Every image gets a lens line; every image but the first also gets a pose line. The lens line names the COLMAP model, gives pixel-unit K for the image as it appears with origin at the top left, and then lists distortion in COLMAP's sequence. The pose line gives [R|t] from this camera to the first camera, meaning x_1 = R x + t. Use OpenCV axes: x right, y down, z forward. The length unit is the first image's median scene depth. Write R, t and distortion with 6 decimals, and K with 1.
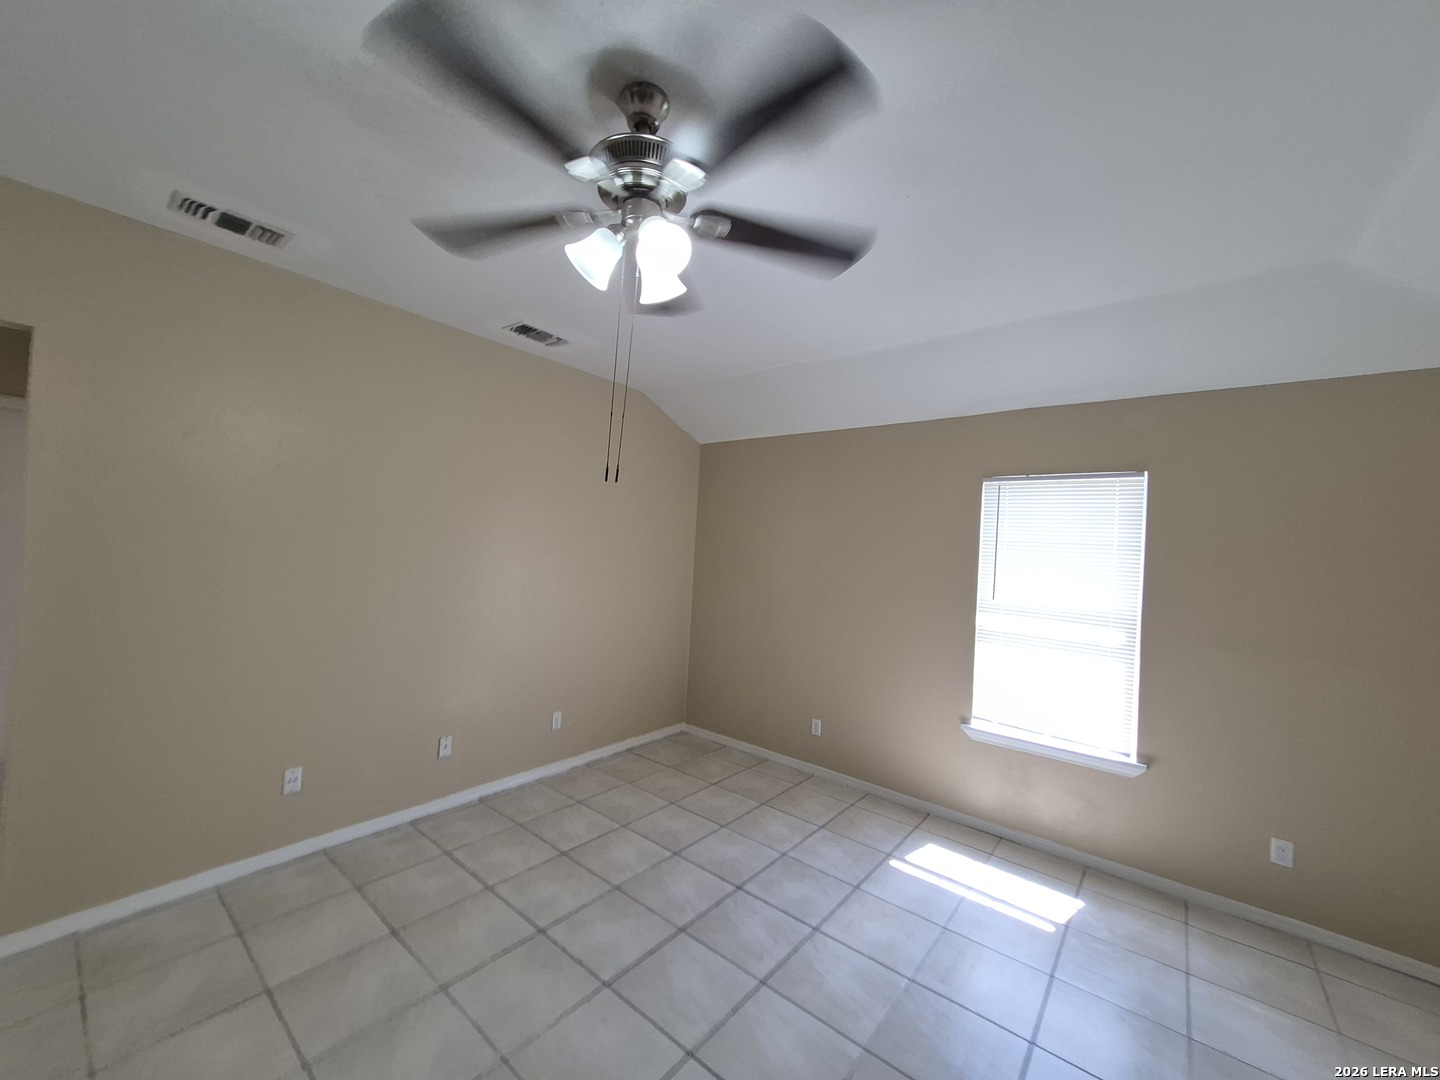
lens RADIAL K [[564.0, 0, 709.1], [0, 564.0, 546.3], [0, 0, 1]] dist [0.006337, -0.000408]
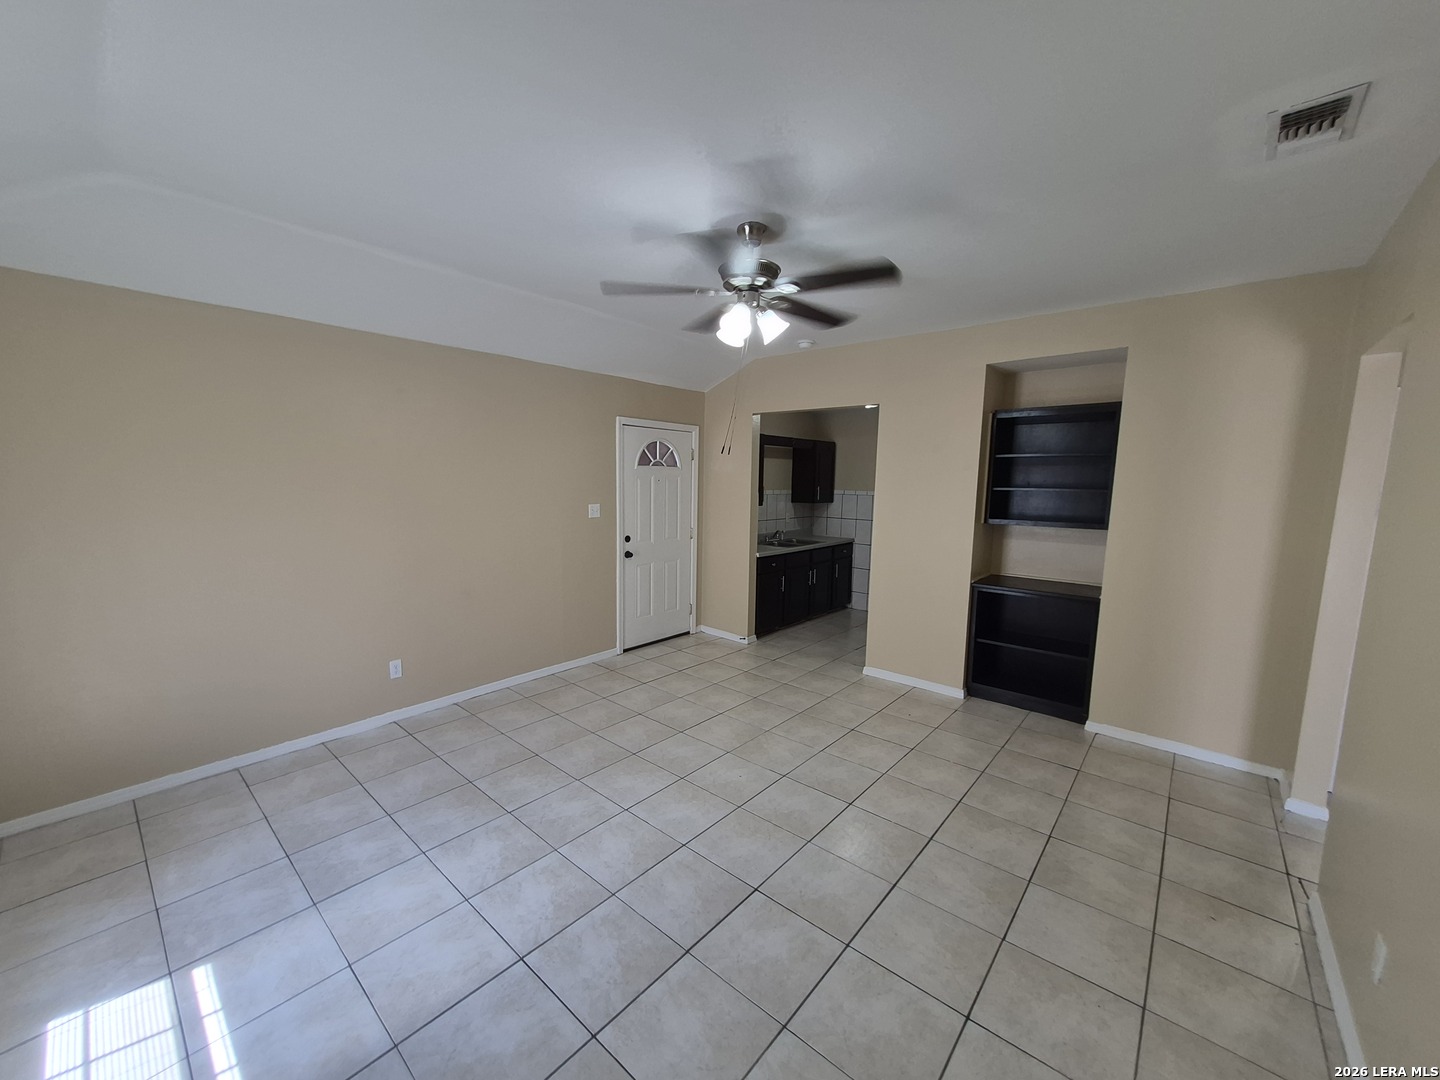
lens RADIAL K [[568.5, 0, 706.3], [0, 568.5, 541.4], [0, 0, 1]] dist [0.017020, -0.000018]
pose [[-0.997541, -0.064283, 0.027923, -0.047451], [-0.060804, 0.991921, 0.111332, -0.018406], [-0.034855, 0.109360, -0.993391, 1.342791]]
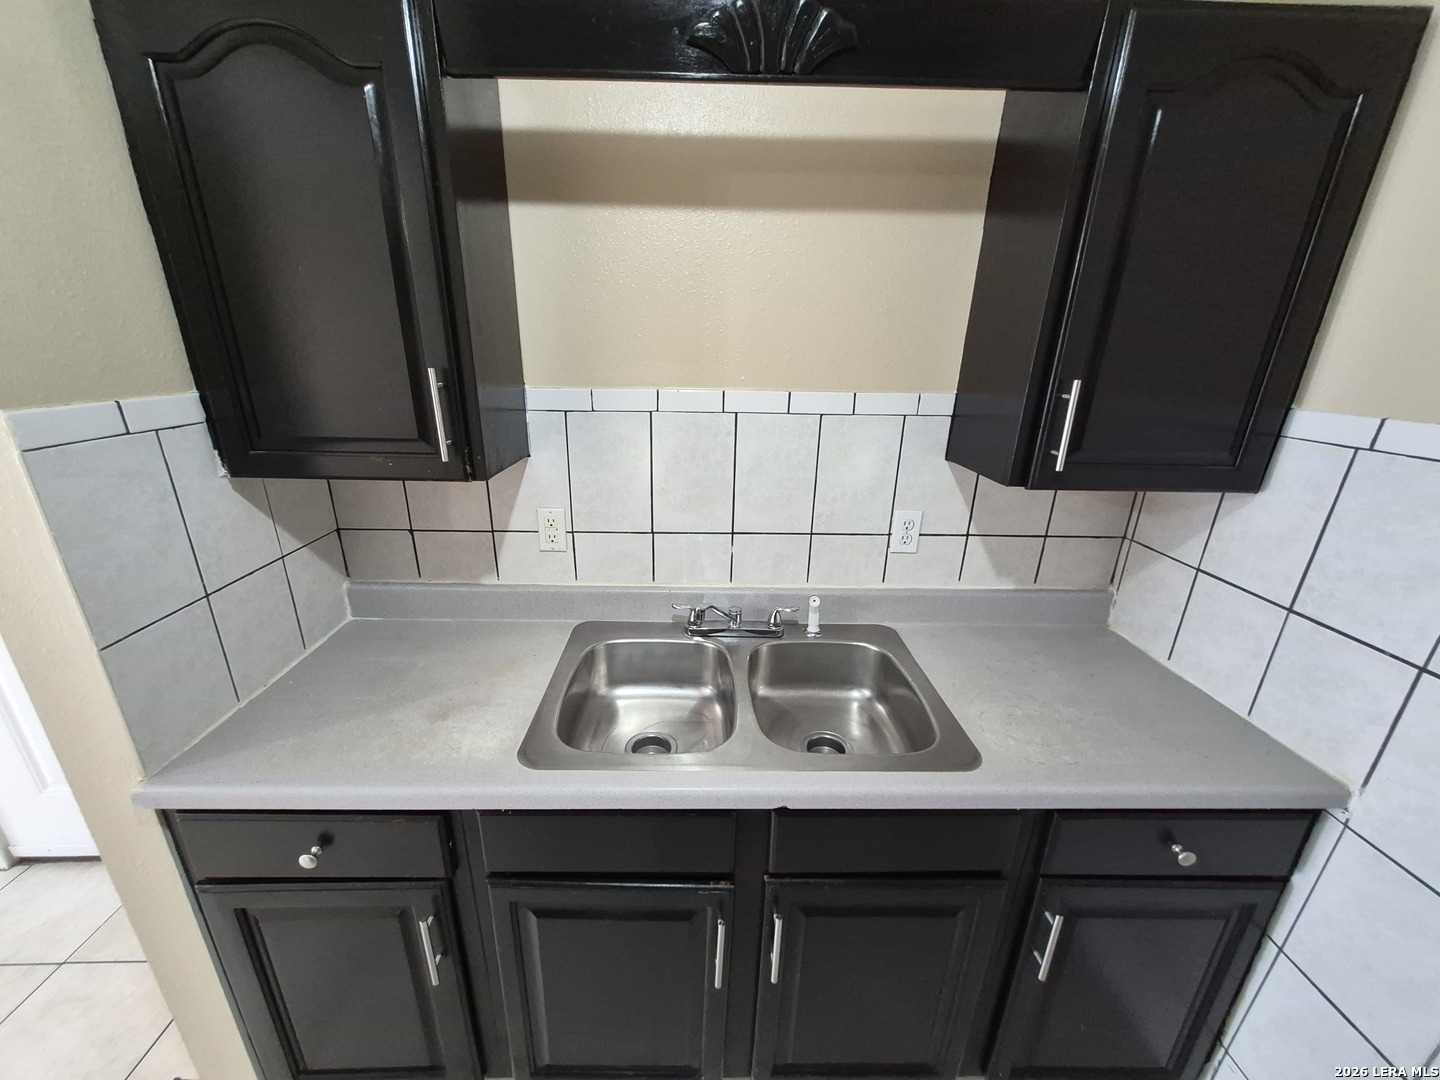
lens RADIAL K [[564.0, 0, 709.1], [0, 564.0, 546.3], [0, 0, 1]] dist [0.006337, -0.000408]
pose [[-0.647795, -0.306466, 0.697452, -0.530279], [-0.051145, 0.930945, 0.361560, -0.027837], [-0.760096, 0.198546, -0.618736, -0.535583]]
